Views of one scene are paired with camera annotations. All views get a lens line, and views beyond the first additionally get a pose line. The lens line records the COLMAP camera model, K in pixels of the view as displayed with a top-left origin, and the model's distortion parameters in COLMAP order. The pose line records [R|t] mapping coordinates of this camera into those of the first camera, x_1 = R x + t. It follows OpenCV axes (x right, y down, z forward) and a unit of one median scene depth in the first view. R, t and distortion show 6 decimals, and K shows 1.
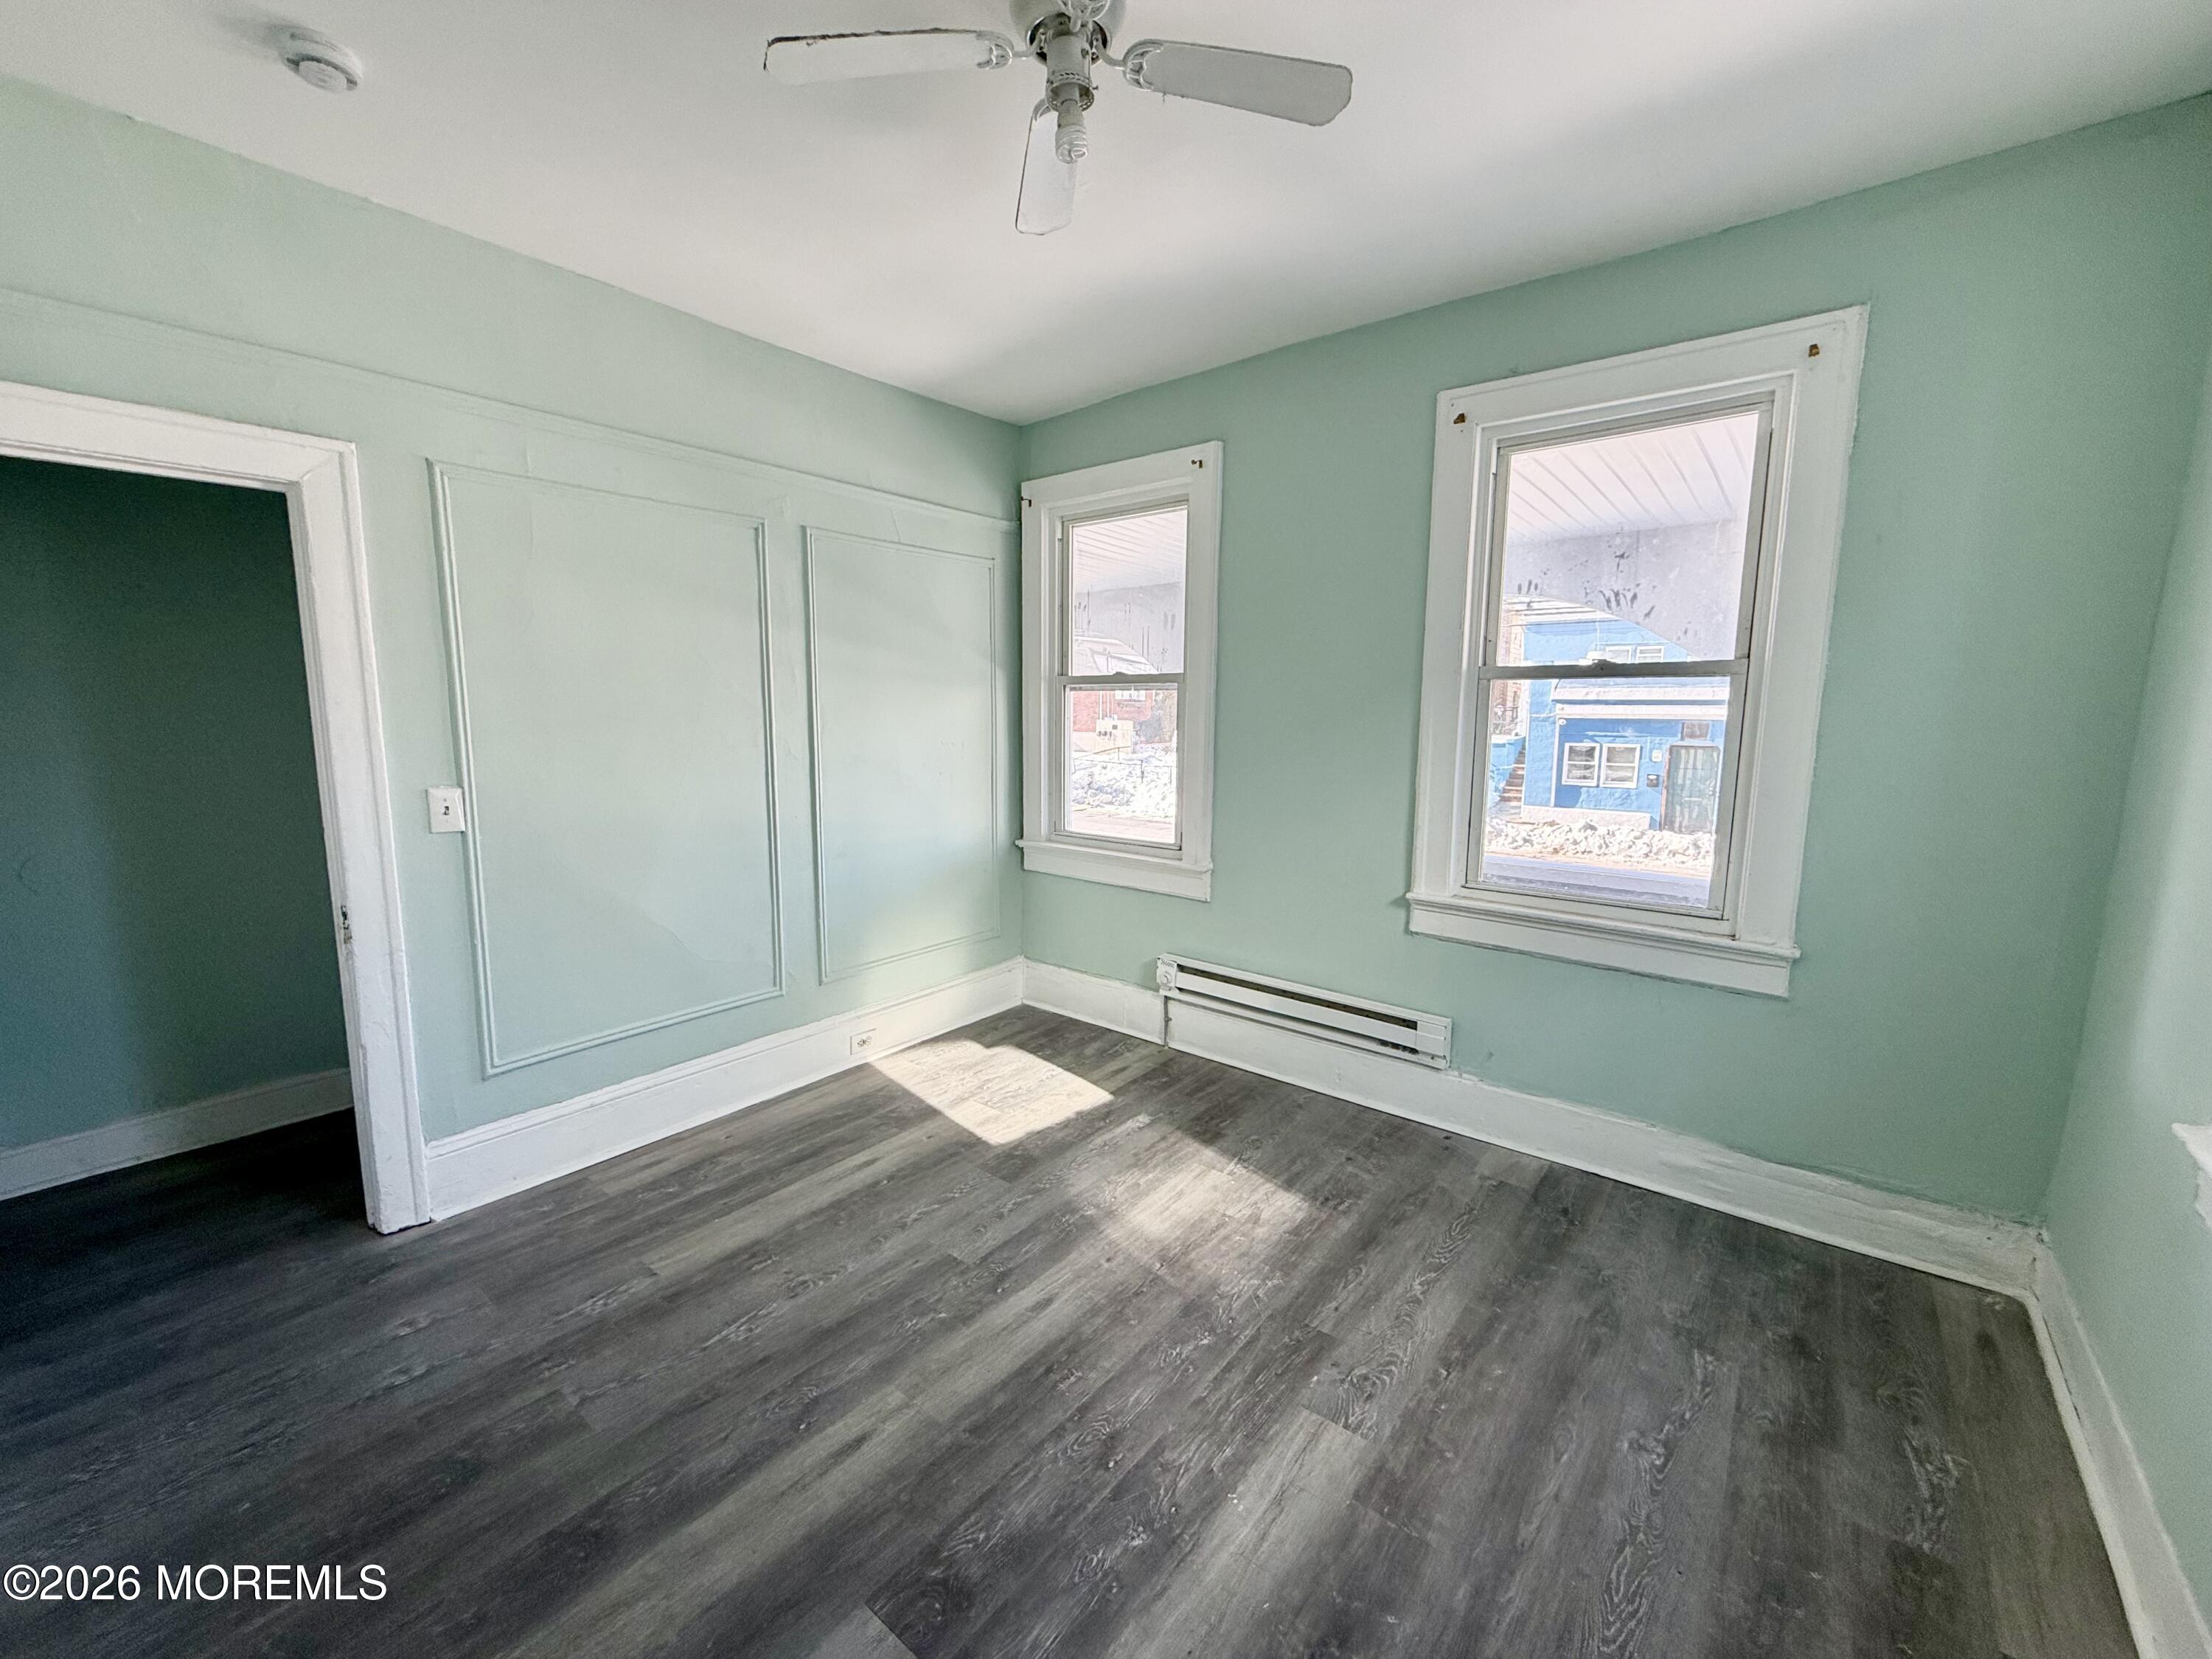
lens RADIAL K [[879.0, 0, 1098.0], [0, 879.0, 833.8], [0, 0, 1]] dist [-0.000499, -0.000236]
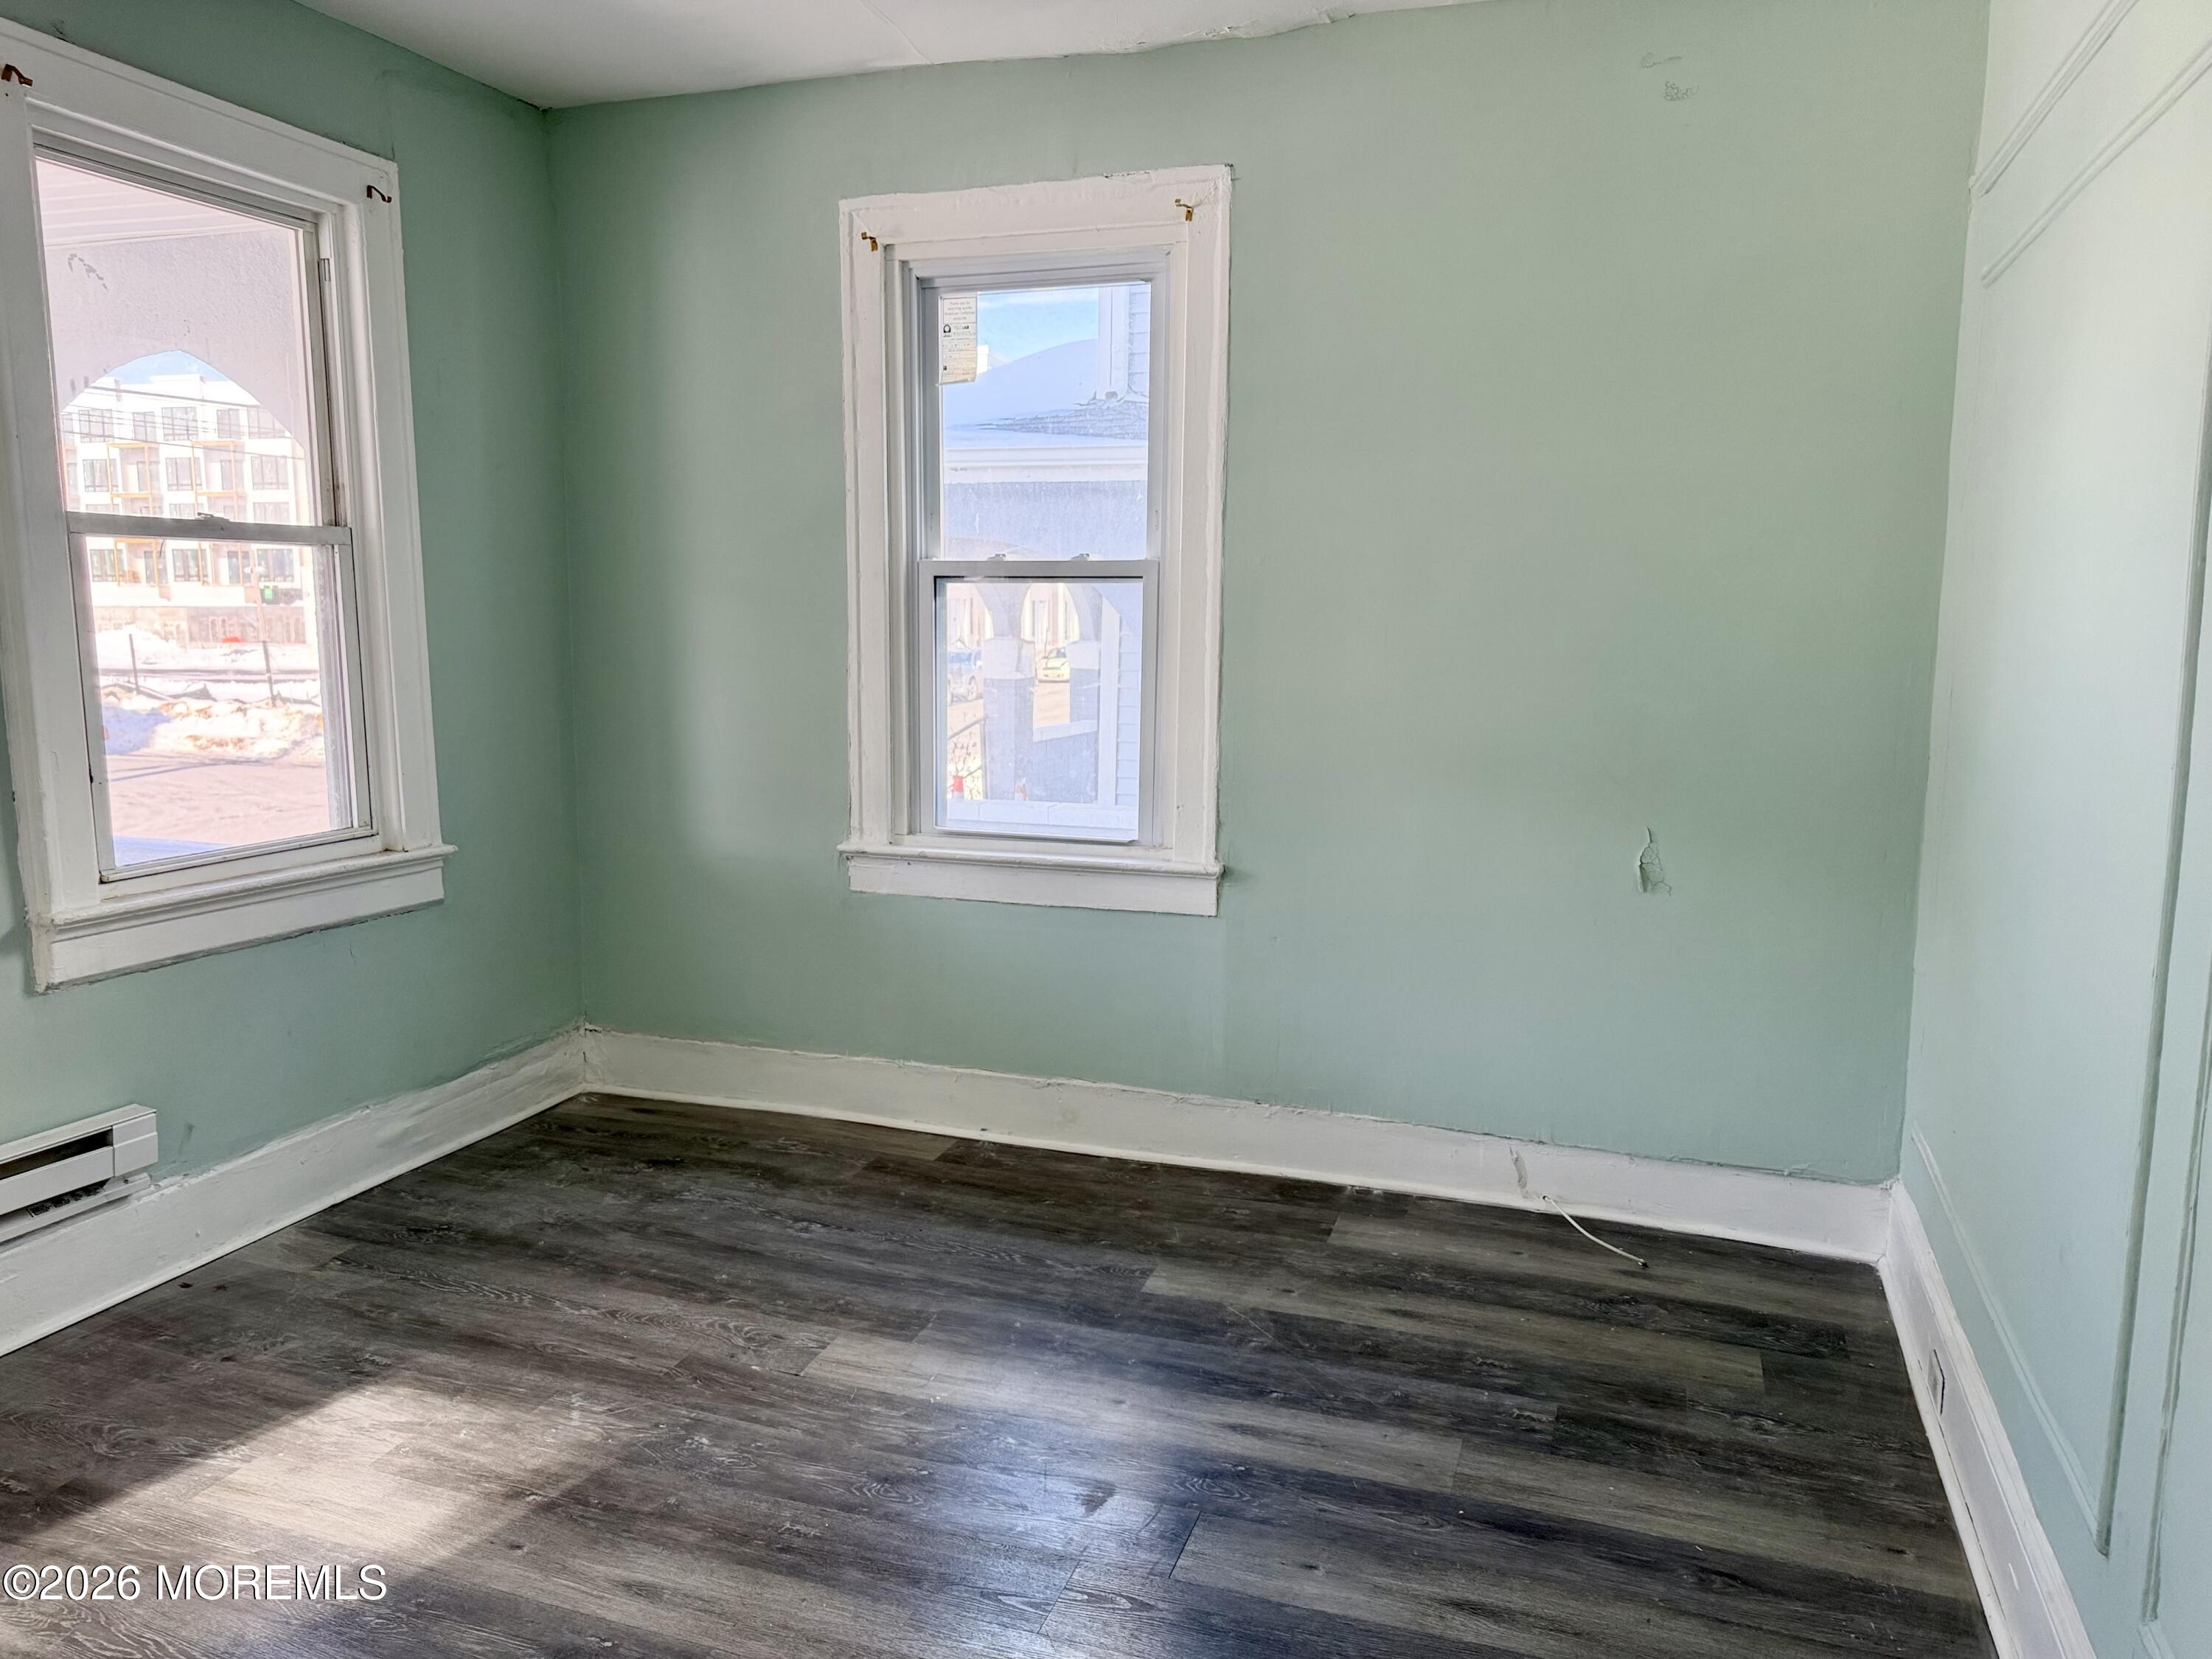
lens RADIAL K [[1556.4, 0, 1114.5], [0, 1556.4, 831.9], [0, 0, 1]] dist [0.060527, -0.086677]
pose [[-0.349681, -0.145255, 0.925540, -0.993522], [0.117031, 0.973397, 0.196982, -0.126650], [-0.929531, 0.177198, -0.323379, 0.870515]]
